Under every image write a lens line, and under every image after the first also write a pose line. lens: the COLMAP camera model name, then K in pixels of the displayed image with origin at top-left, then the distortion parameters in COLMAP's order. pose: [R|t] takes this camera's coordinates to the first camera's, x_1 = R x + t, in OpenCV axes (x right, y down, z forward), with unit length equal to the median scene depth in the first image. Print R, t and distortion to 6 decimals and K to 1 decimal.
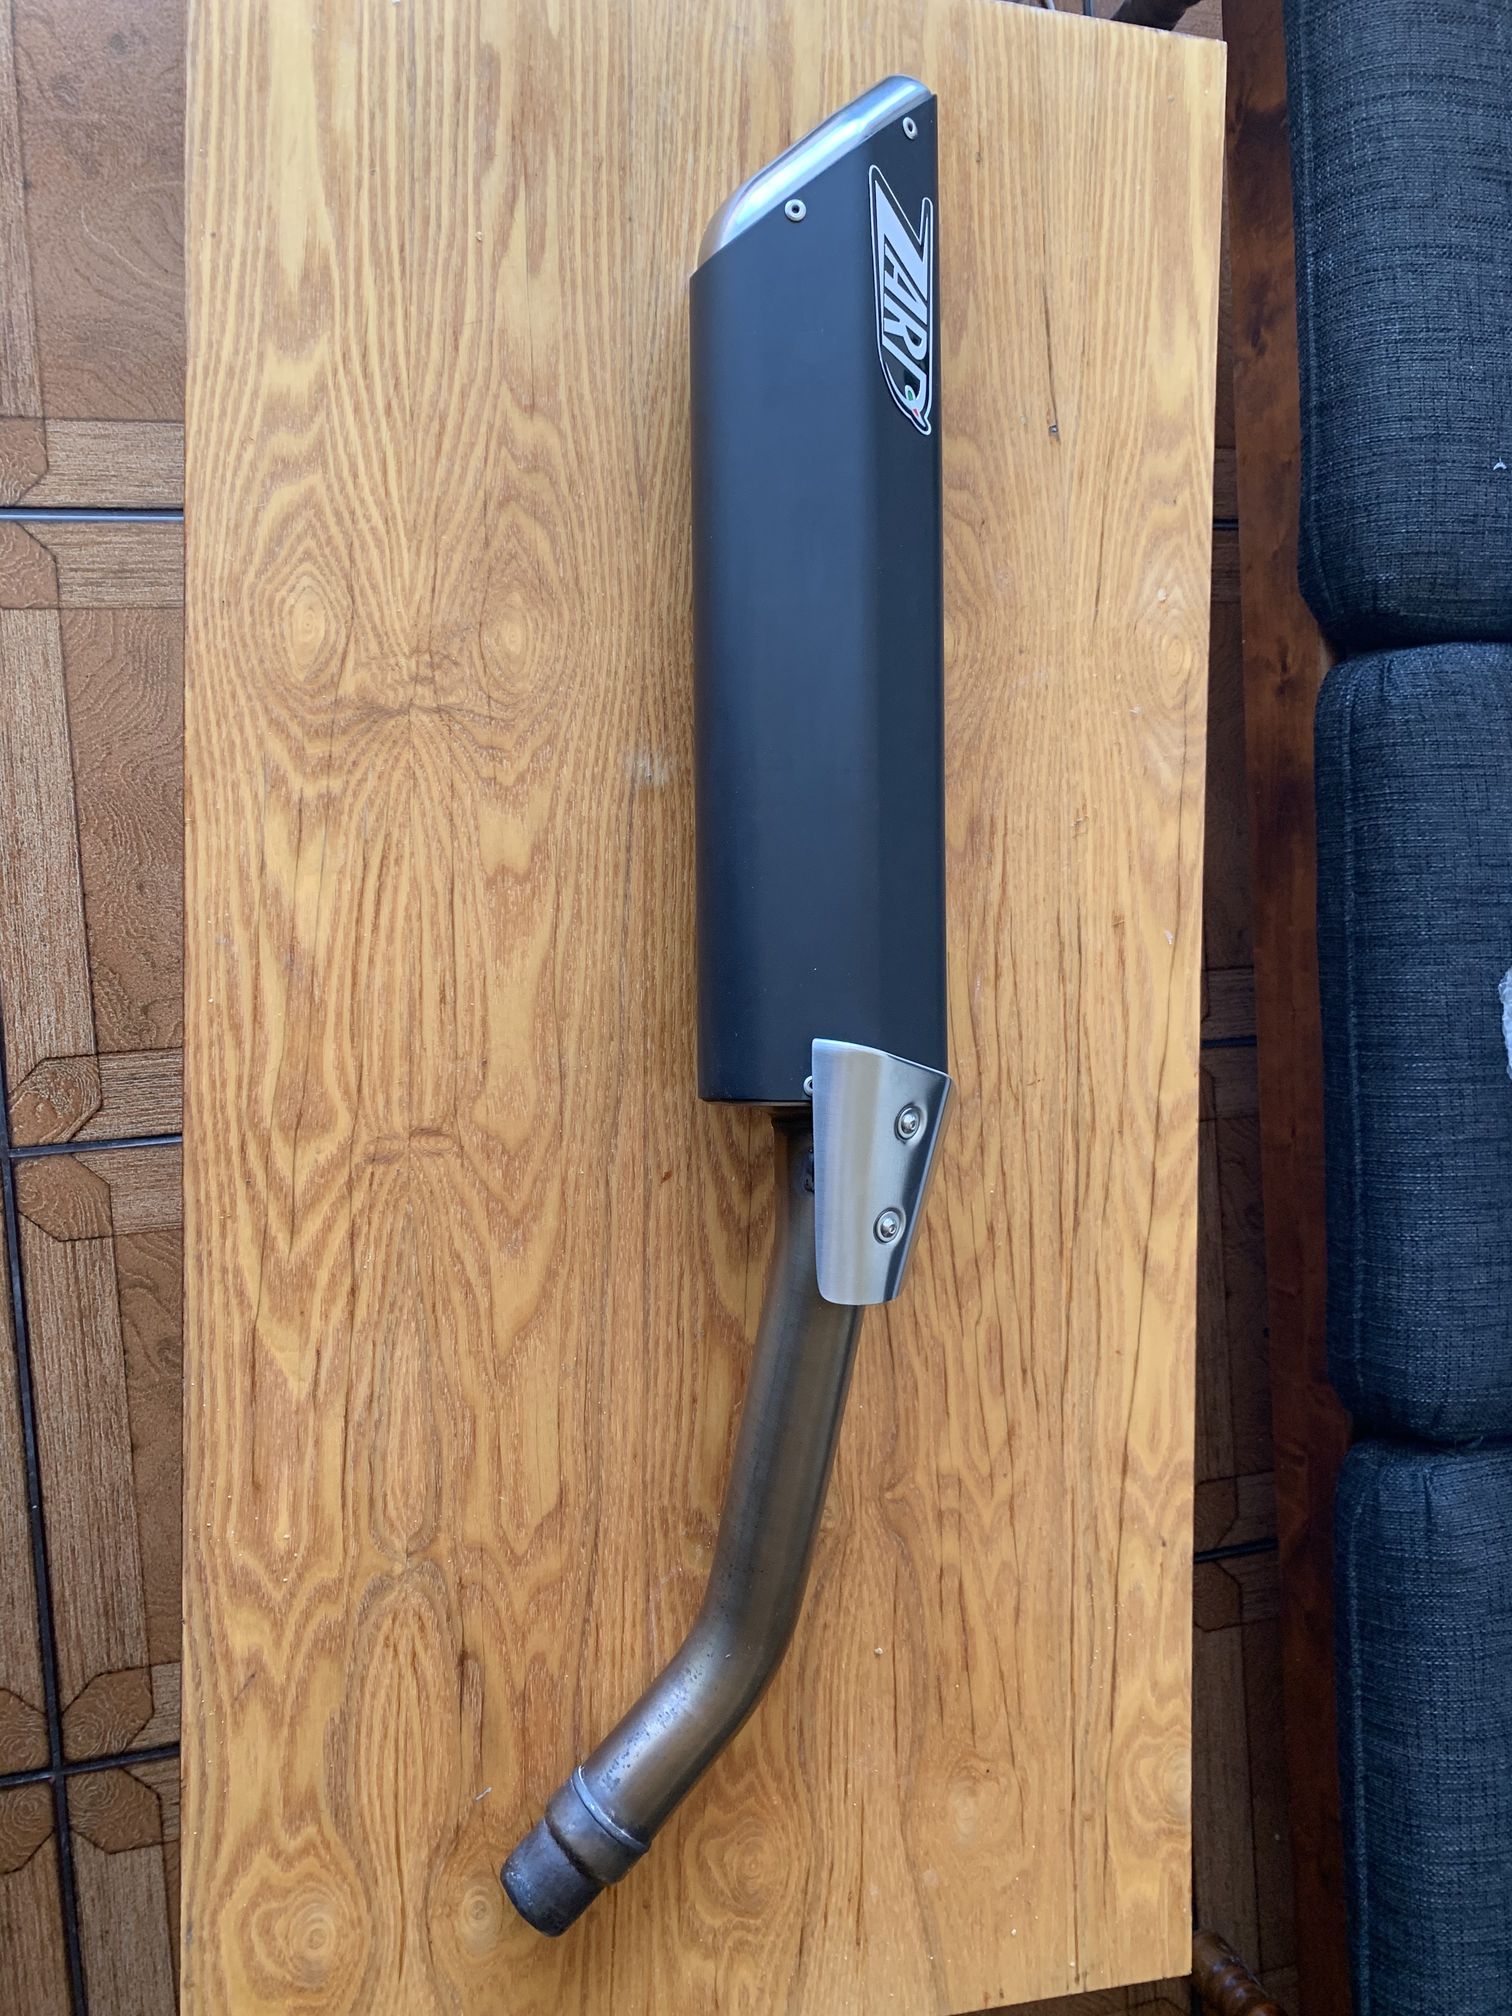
lens RADIAL K [[1576.3, 0, 771.3], [0, 1576.3, 1007.8], [0, 0, 1]] dist [0.011030, -0.017184]
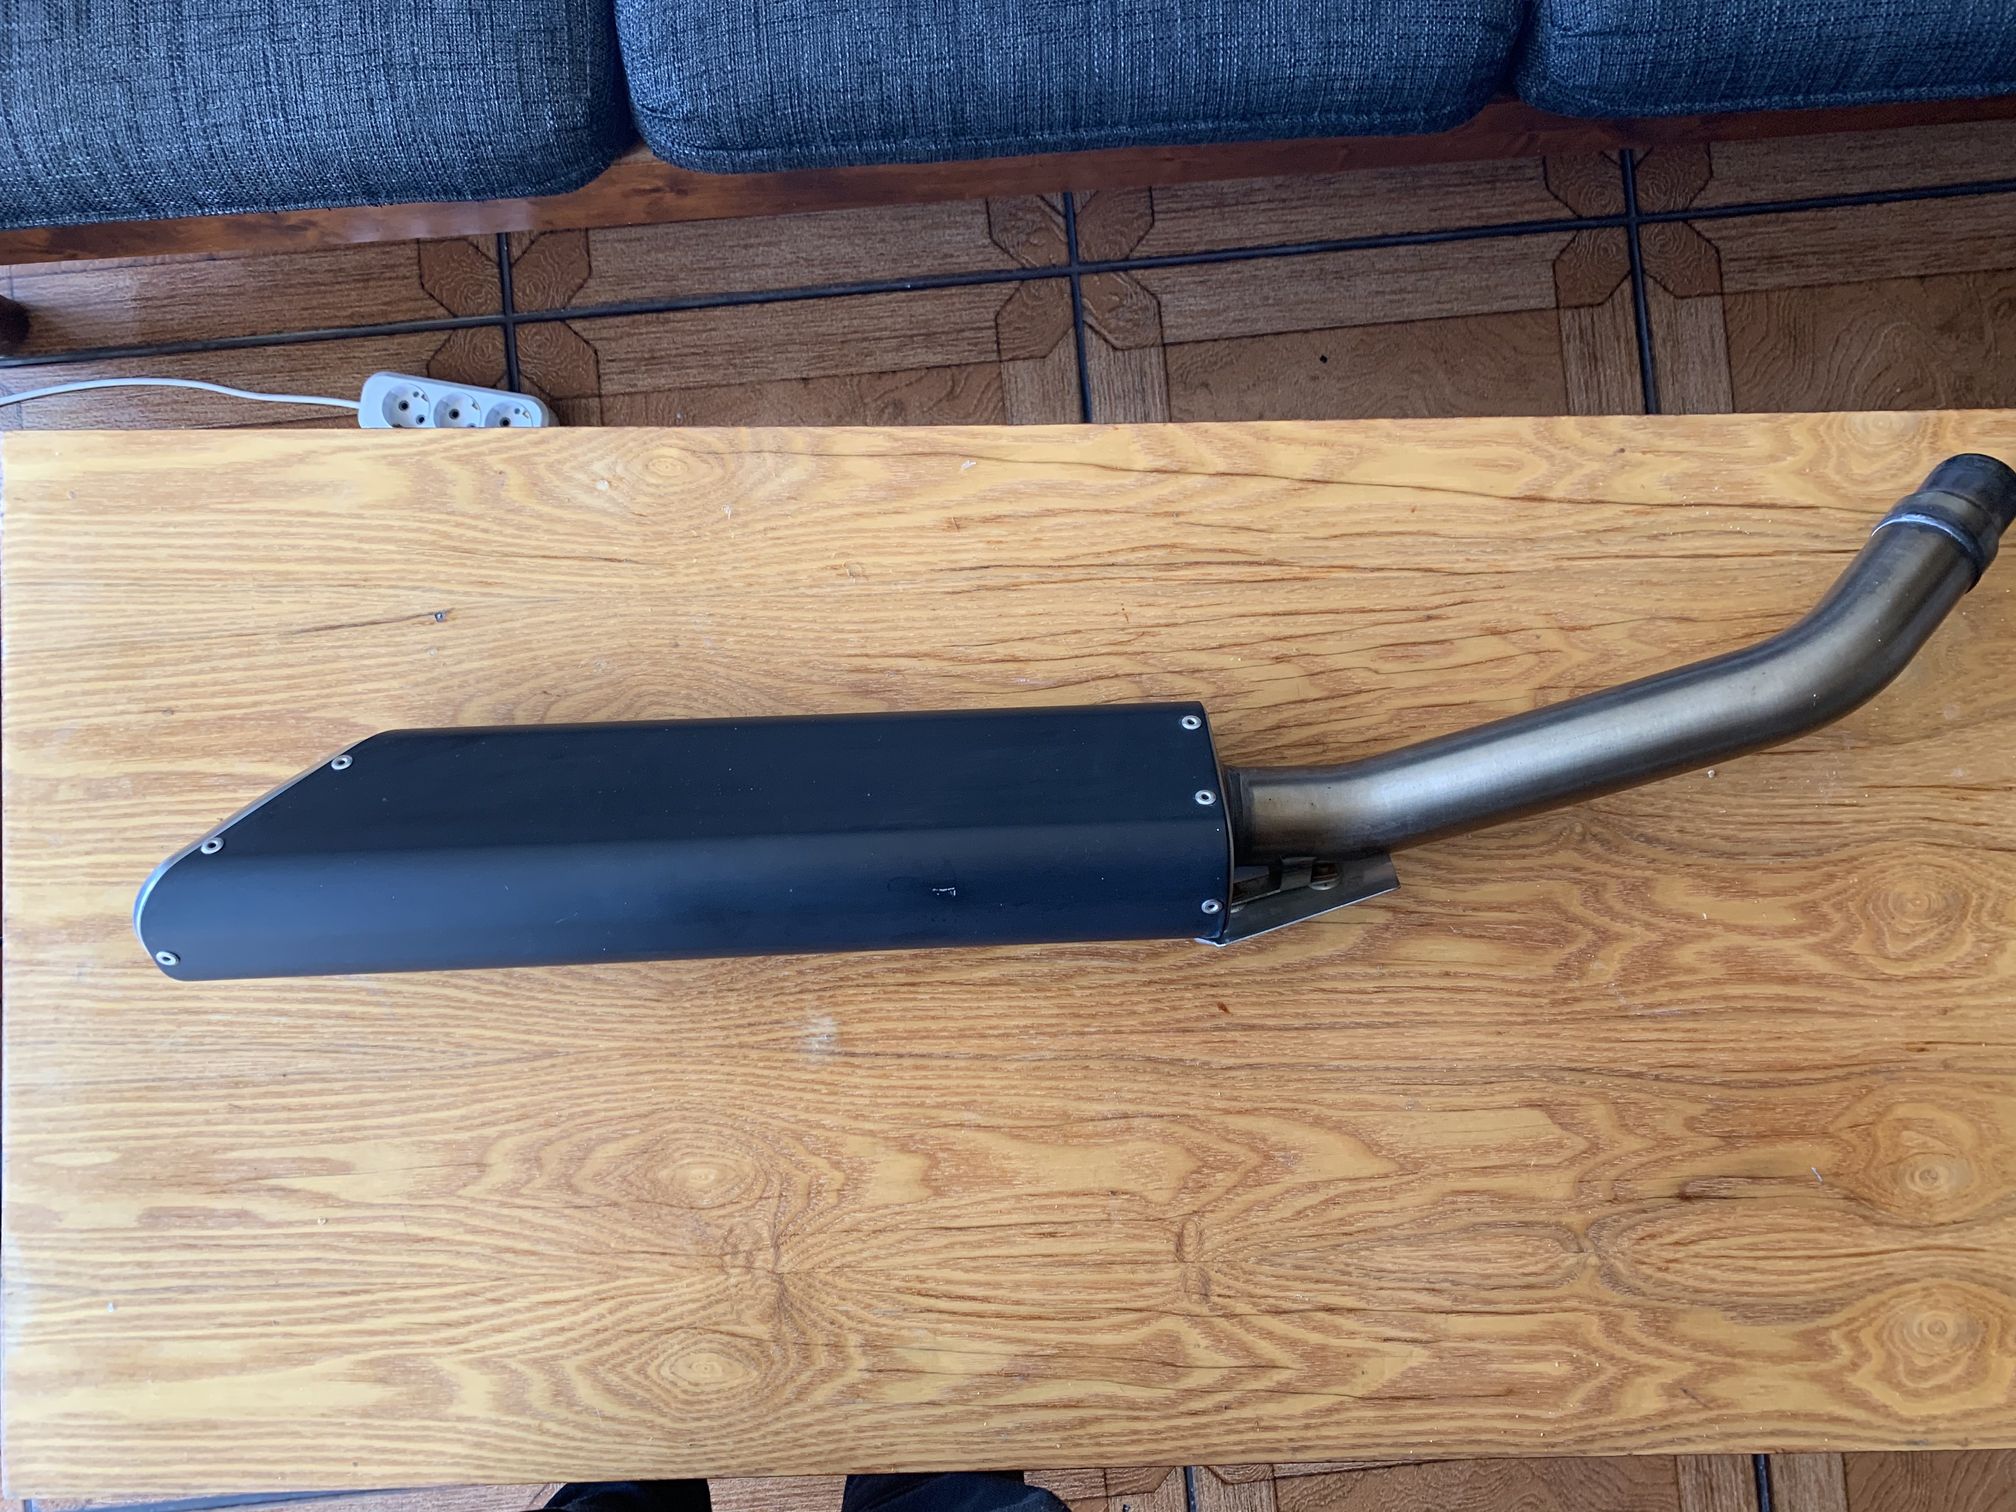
lens RADIAL K [[1576.3, 0, 1009.9], [0, 1576.3, 750.4], [0, 0, 1]] dist [0.011030, -0.017184]
pose [[-0.021303, -0.968203, -0.249256, 0.331437], [0.999772, -0.020289, -0.006634, -0.018184], [0.001366, -0.249340, 0.968415, 0.059803]]
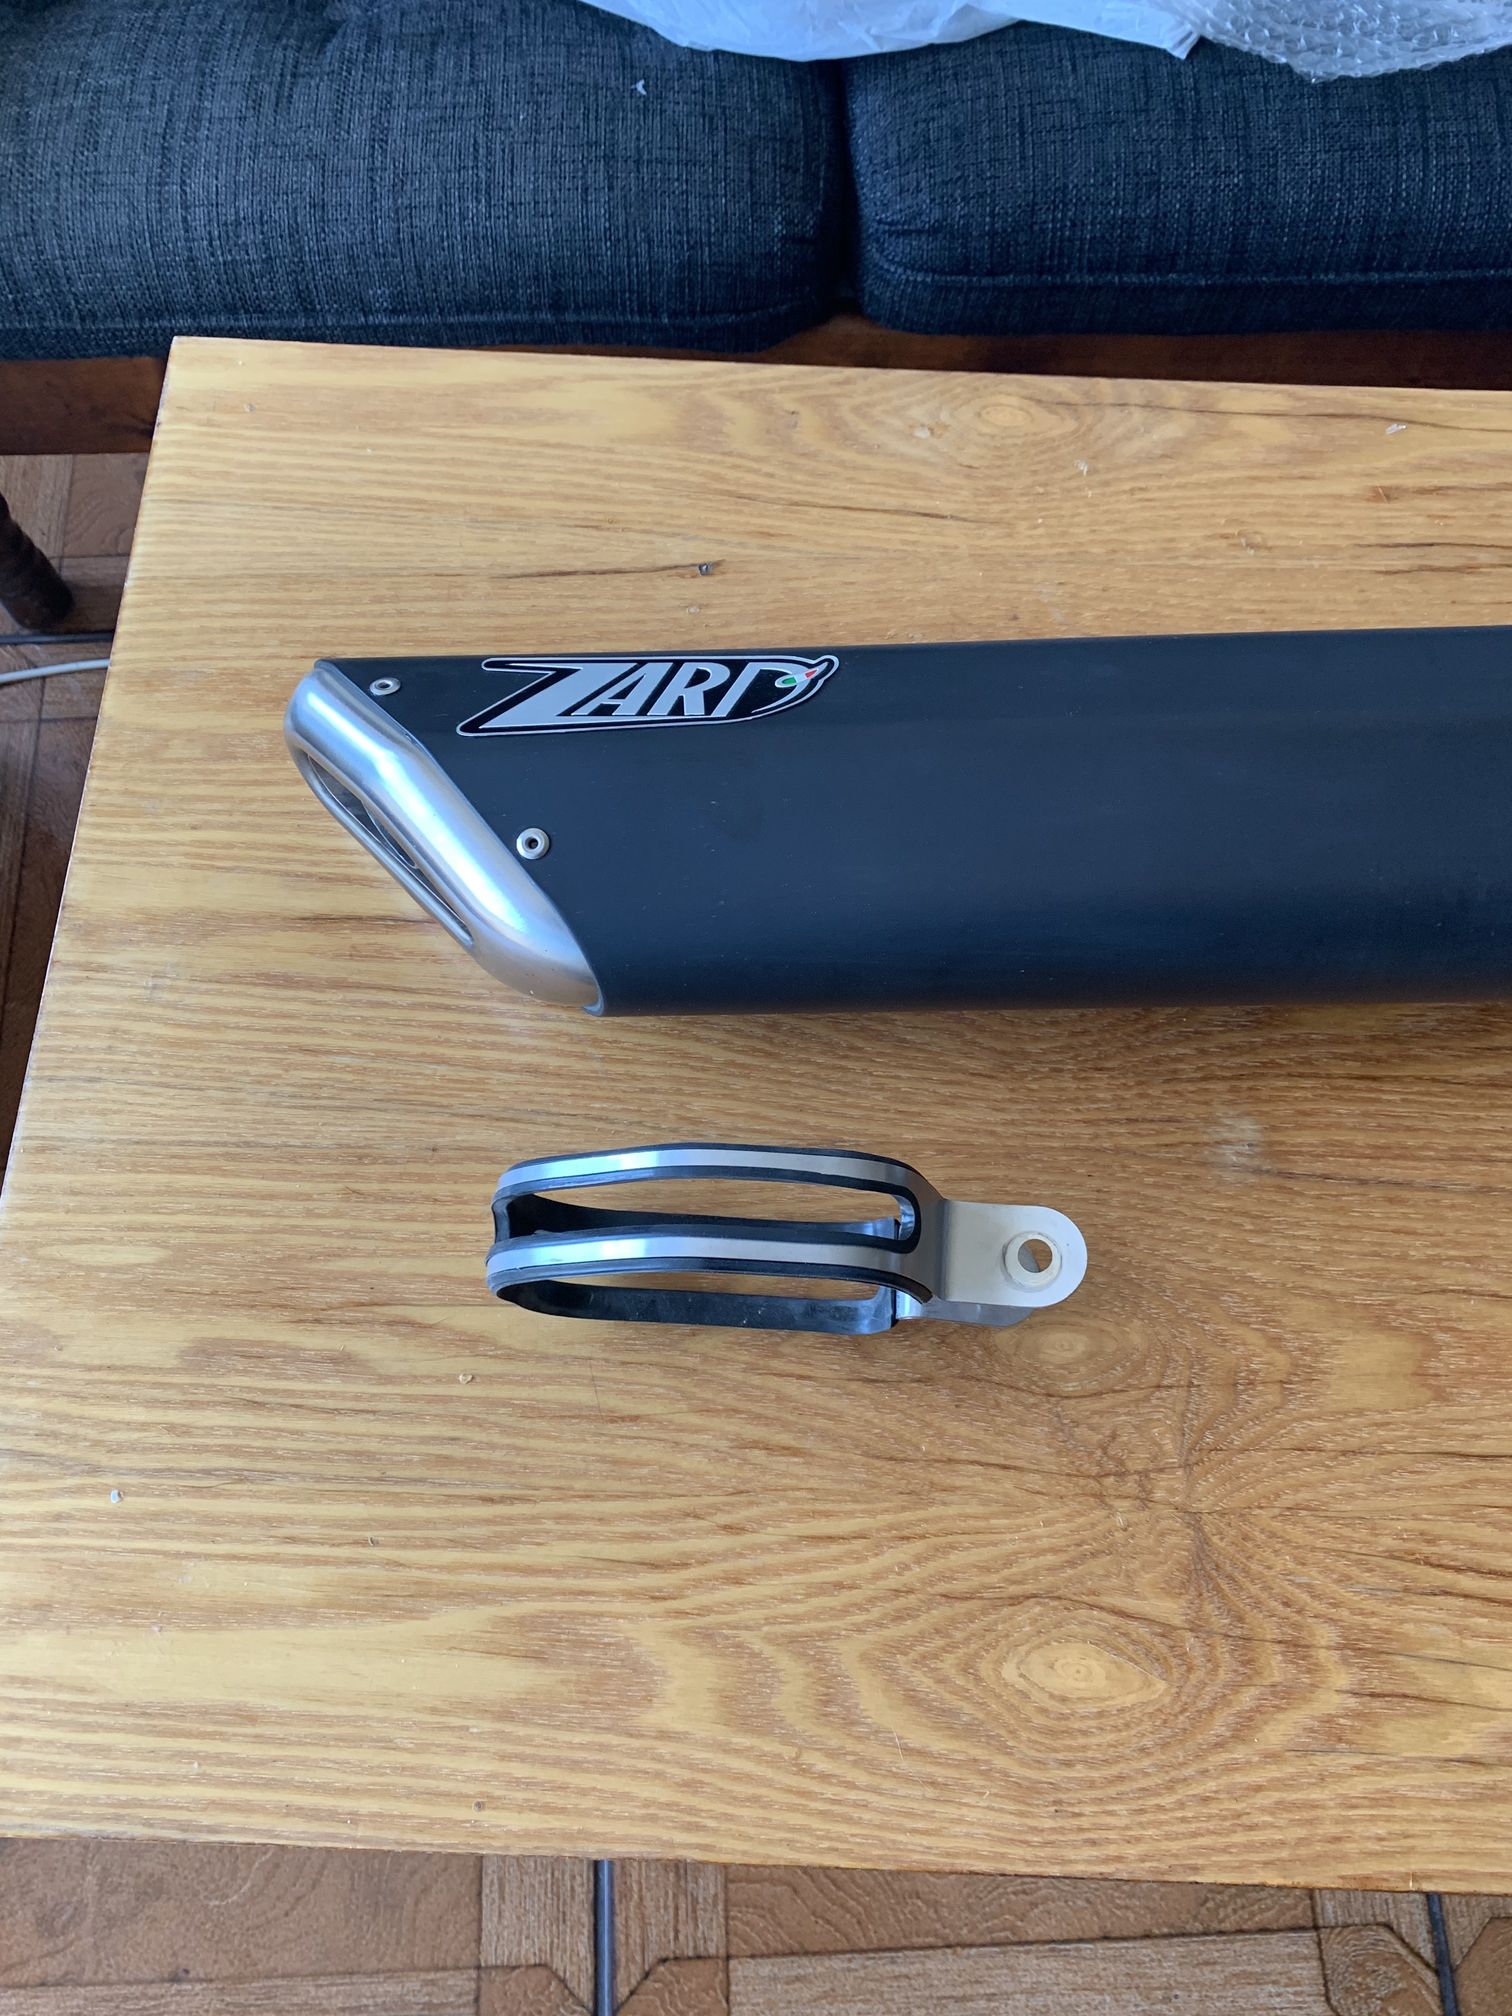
lens RADIAL K [[1576.3, 0, 756.0], [0, 1576.3, 993.1], [0, 0, 1]] dist [0.011030, -0.017184]
pose [[0.024471, -0.997322, 0.068916, -0.060852], [0.999050, 0.021911, -0.037666, -0.312454], [0.036055, 0.069773, 0.996911, 0.305080]]
